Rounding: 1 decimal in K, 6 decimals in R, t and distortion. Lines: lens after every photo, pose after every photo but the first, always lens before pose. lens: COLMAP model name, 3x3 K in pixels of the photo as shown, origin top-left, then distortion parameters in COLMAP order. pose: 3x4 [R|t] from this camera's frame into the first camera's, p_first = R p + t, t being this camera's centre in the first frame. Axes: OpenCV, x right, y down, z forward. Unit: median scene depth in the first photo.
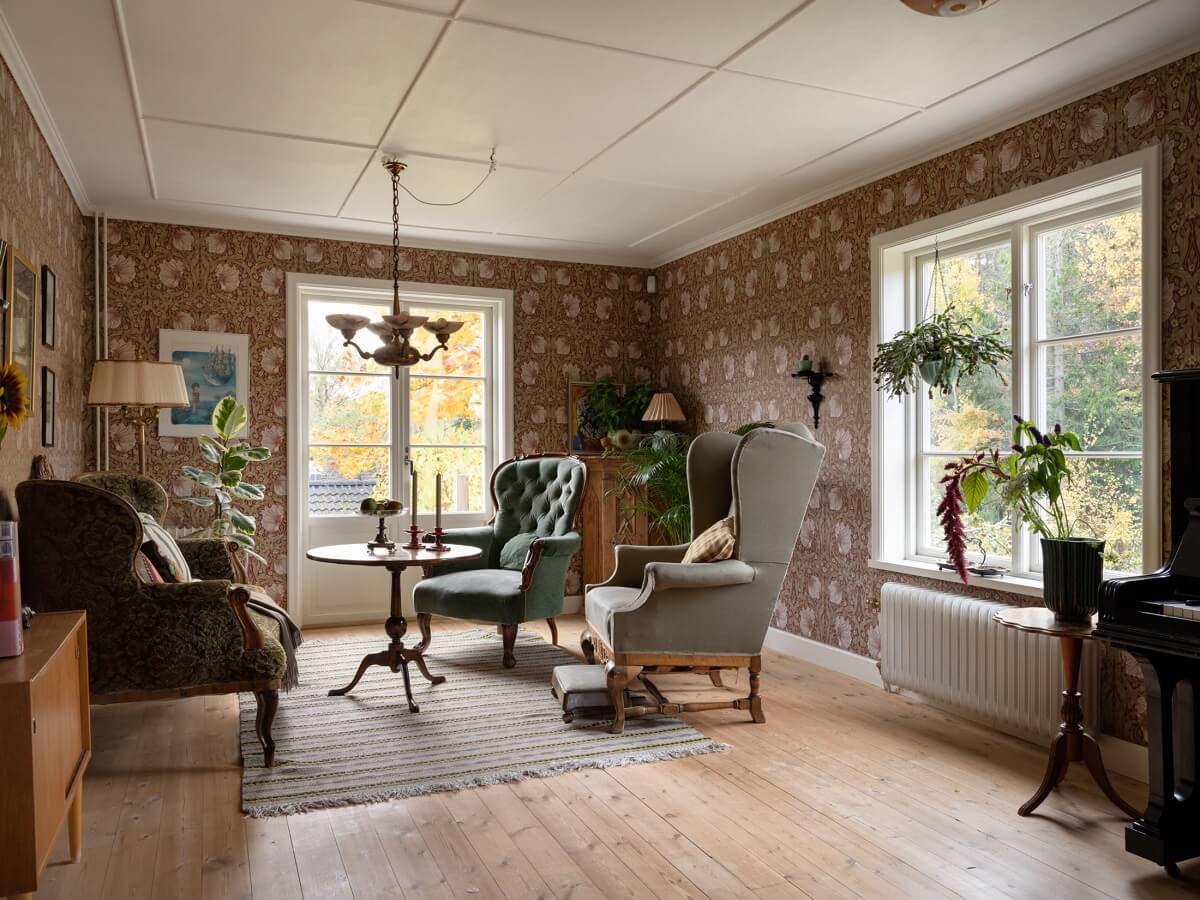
lens RADIAL K [[902.7, 0, 600.0], [0, 902.7, 450.0], [0, 0, 1]] dist [0.020426, -0.000743]
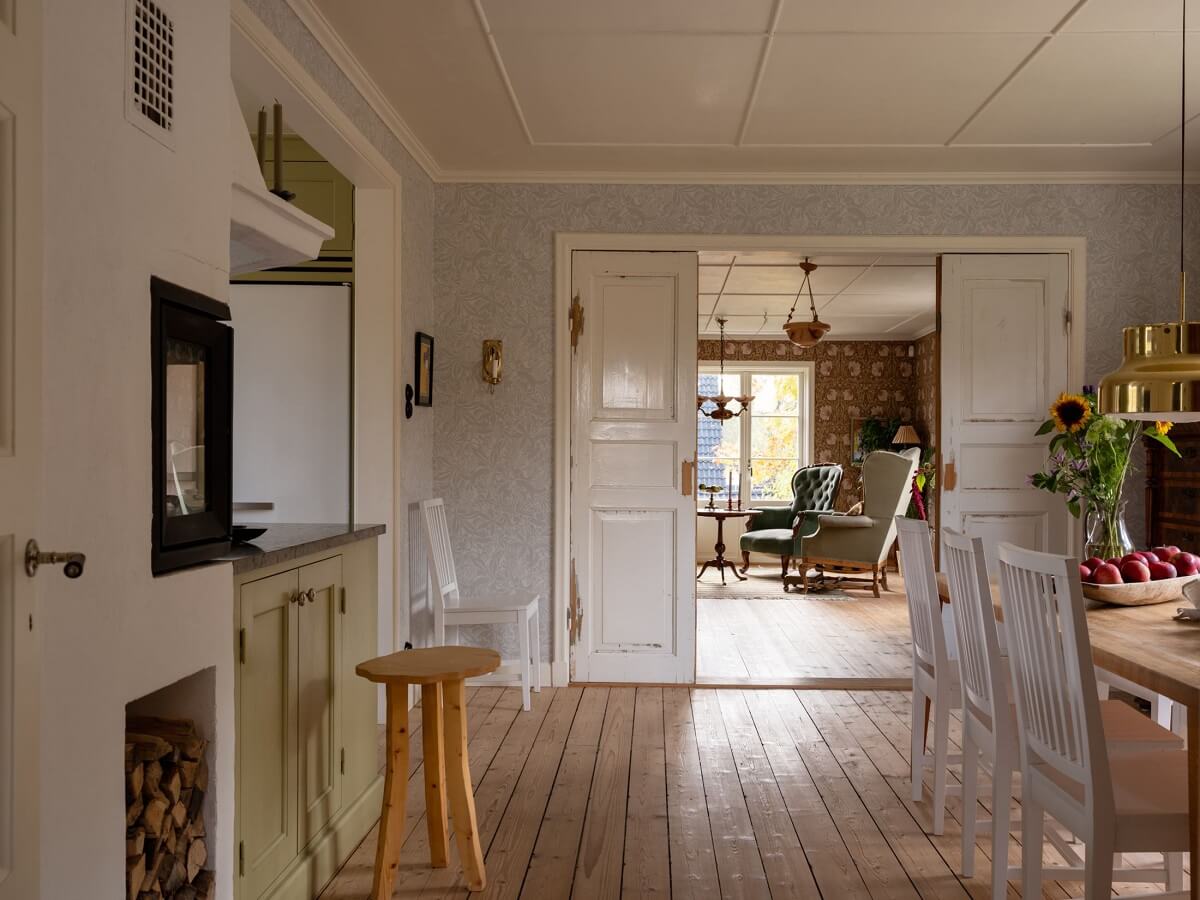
lens RADIAL K [[902.7, 0, 600.0], [0, 902.7, 450.0], [0, 0, 1]] dist [0.020426, -0.000743]
pose [[0.890426, 0.001798, -0.455124, 0.302537], [-0.006331, 0.999944, -0.008436, -0.004240], [0.455083, 0.010393, 0.890388, -0.614962]]
